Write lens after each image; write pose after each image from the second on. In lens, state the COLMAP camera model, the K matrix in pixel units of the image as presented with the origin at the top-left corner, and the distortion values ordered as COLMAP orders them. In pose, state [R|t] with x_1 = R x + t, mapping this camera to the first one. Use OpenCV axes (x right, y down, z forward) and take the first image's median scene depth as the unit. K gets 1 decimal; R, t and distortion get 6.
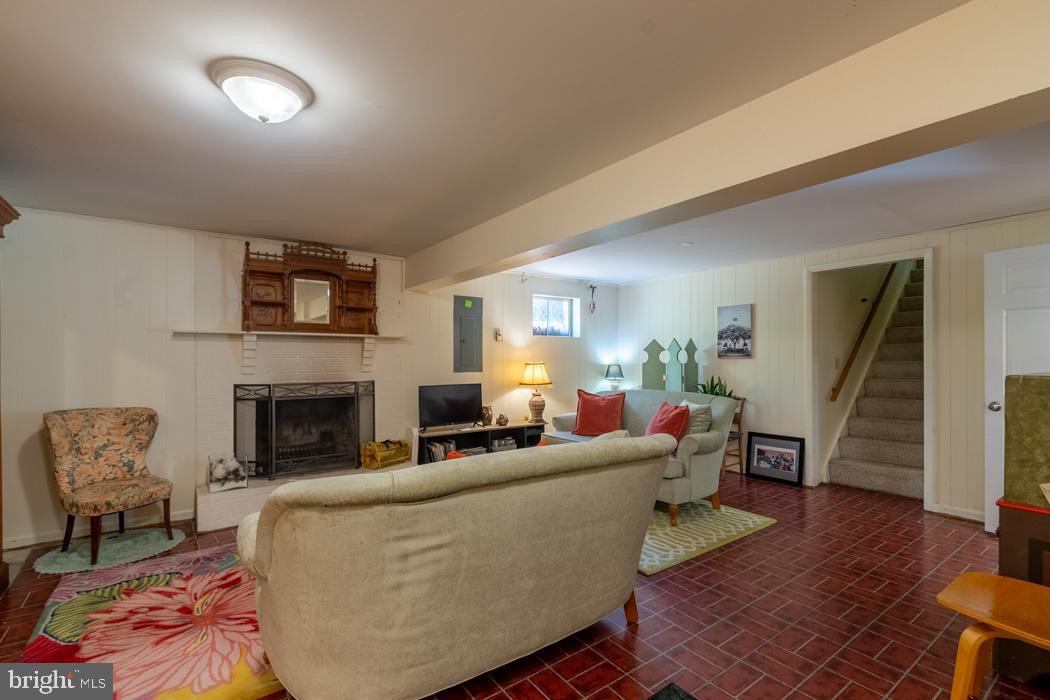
lens RADIAL K [[455.4, 0, 525.0], [0, 455.4, 350.0], [0, 0, 1]] dist [-0.001848, -0.000010]
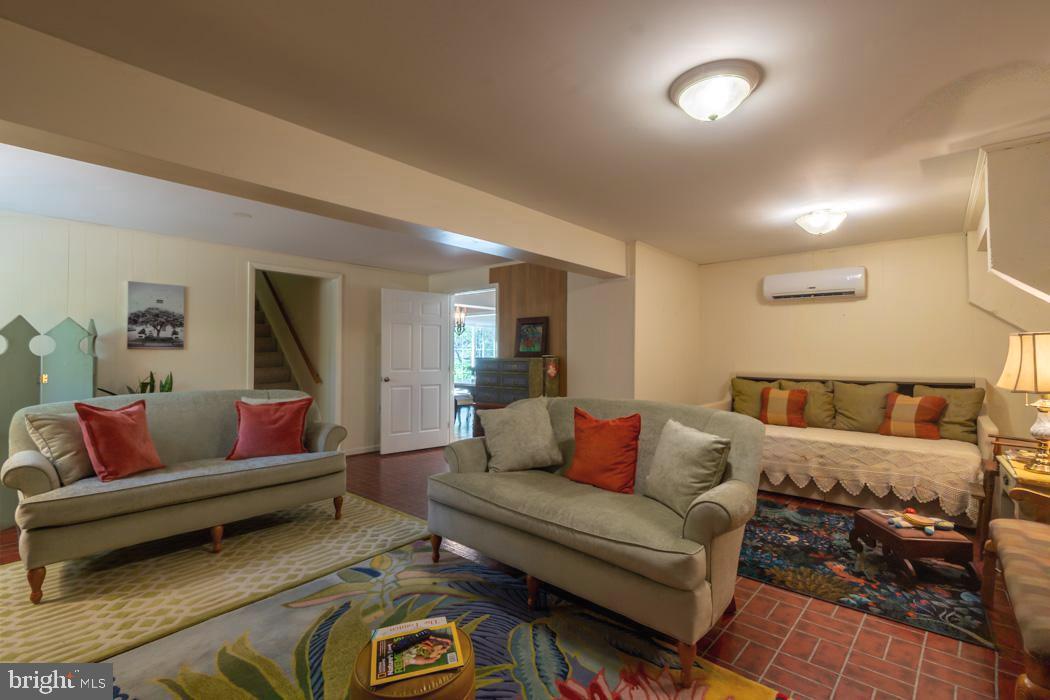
lens RADIAL K [[455.4, 0, 525.0], [0, 455.4, 350.0], [0, 0, 1]] dist [-0.001848, -0.000010]
pose [[-0.253459, 0.003863, 0.967338, -0.508100], [-0.024694, 0.999640, -0.010463, 0.012669], [-0.967031, -0.026540, -0.253273, 0.587704]]
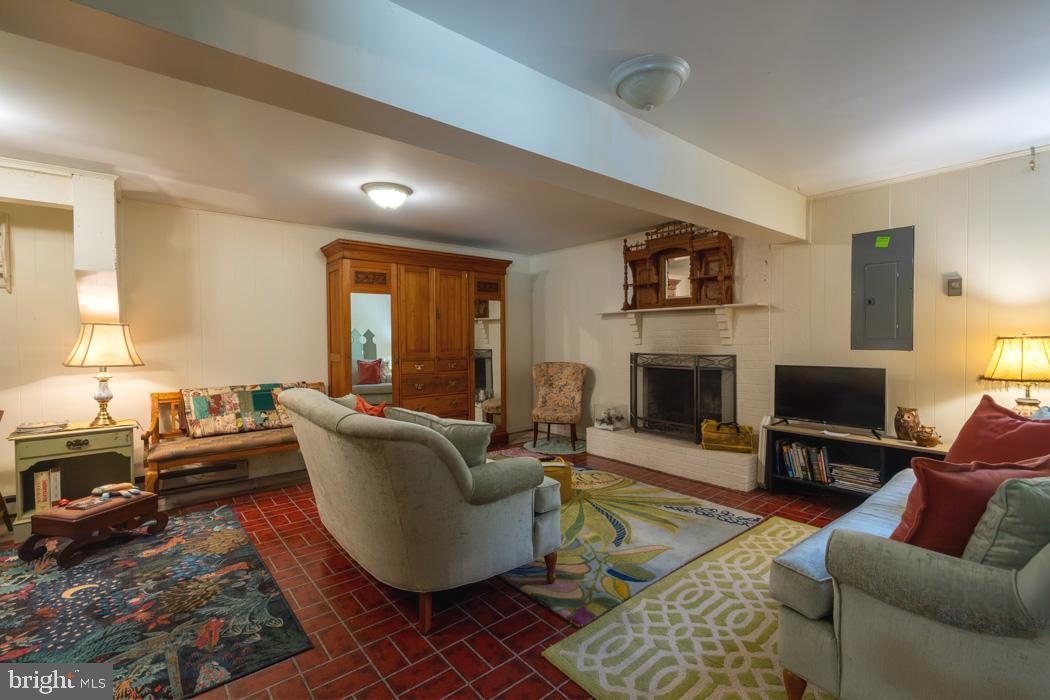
lens RADIAL K [[455.4, 0, 525.0], [0, 455.4, 350.0], [0, 0, 1]] dist [-0.001848, -0.000010]
pose [[0.094217, 0.034315, -0.994960, 0.504161], [0.032145, 0.998780, 0.037491, 0.009034], [0.995033, -0.035516, 0.092999, 0.484884]]
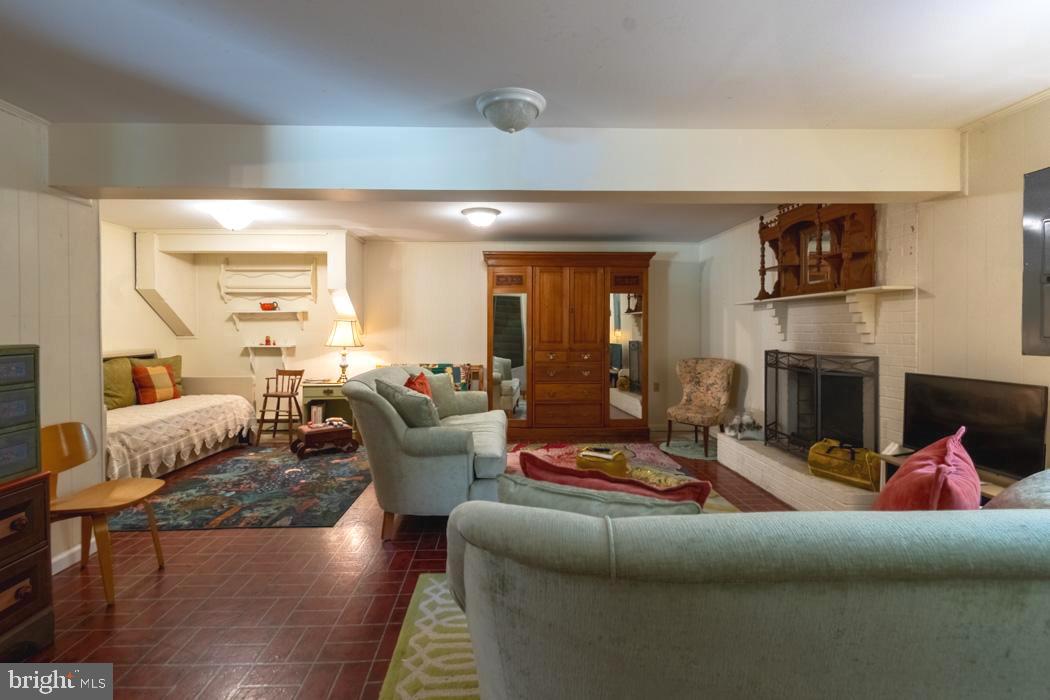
lens RADIAL K [[455.4, 0, 525.0], [0, 455.4, 350.0], [0, 0, 1]] dist [-0.001848, -0.000010]
pose [[-0.526431, 0.046654, -0.848937, 0.482543], [0.026608, 0.998908, 0.038396, 0.015752], [0.849801, -0.002376, -0.527098, 0.883582]]
